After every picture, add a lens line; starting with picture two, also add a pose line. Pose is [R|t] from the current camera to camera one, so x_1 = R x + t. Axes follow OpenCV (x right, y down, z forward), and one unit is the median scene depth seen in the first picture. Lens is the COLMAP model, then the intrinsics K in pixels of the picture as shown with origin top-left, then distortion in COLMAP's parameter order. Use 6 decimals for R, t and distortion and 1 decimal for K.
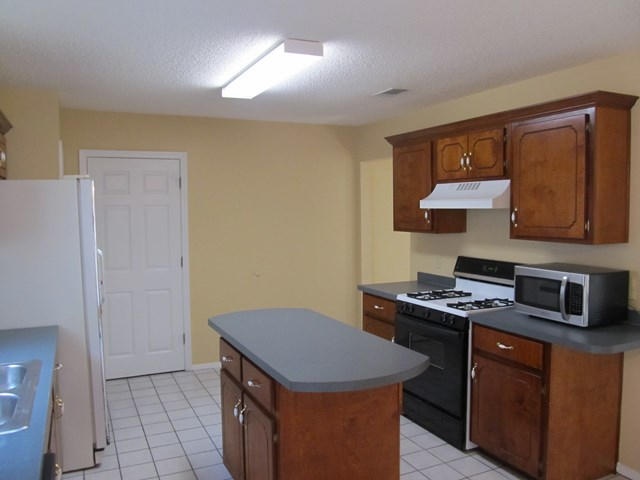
lens RADIAL K [[527.2, 0, 316.9], [0, 527.2, 239.7], [0, 0, 1]] dist [-0.064422, 0.006087]
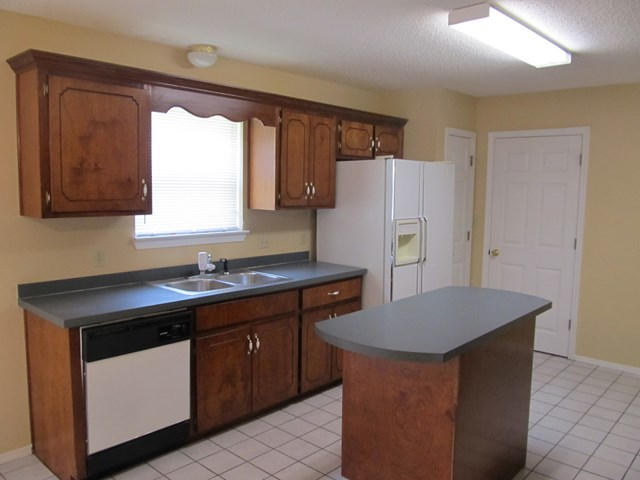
lens RADIAL K [[527.2, 0, 316.9], [0, 527.2, 239.7], [0, 0, 1]] dist [-0.064422, 0.006087]
pose [[0.379049, 0.113357, -0.918407, 0.430224], [-0.078635, 0.992825, 0.090087, -0.013420], [0.922029, 0.038072, 0.385243, 0.215241]]
